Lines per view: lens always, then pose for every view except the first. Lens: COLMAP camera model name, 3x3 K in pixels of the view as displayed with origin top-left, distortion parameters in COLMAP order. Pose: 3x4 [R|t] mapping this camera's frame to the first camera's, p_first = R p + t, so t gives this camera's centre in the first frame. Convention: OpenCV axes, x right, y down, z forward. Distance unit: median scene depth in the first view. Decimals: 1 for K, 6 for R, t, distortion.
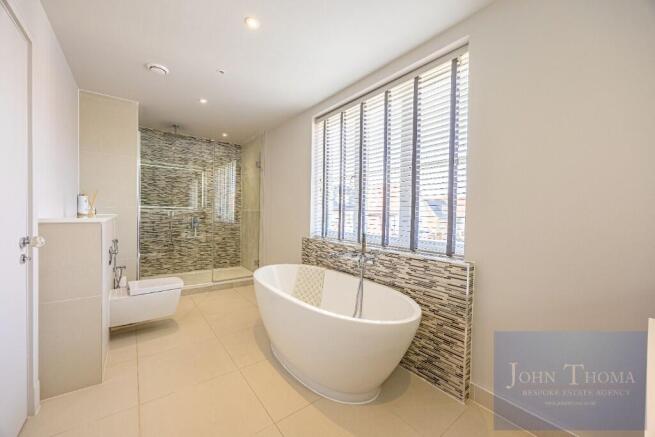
lens RADIAL K [[249.1, 0, 324.4], [0, 249.1, 217.3], [0, 0, 1]] dist [0.000927, 0.000182]
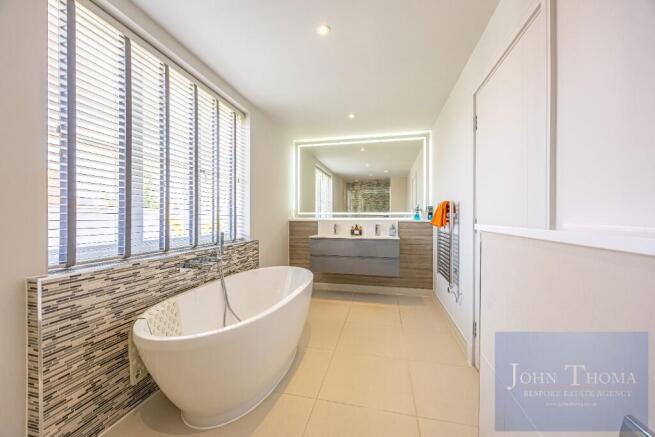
lens RADIAL K [[249.1, 0, 324.4], [0, 249.1, 217.3], [0, 0, 1]] dist [0.000927, 0.000182]
pose [[-0.626327, -0.015391, 0.779408, -0.785375], [0.002237, 0.999765, 0.021539, -0.015181], [-0.779557, 0.015234, -0.626146, 1.169434]]
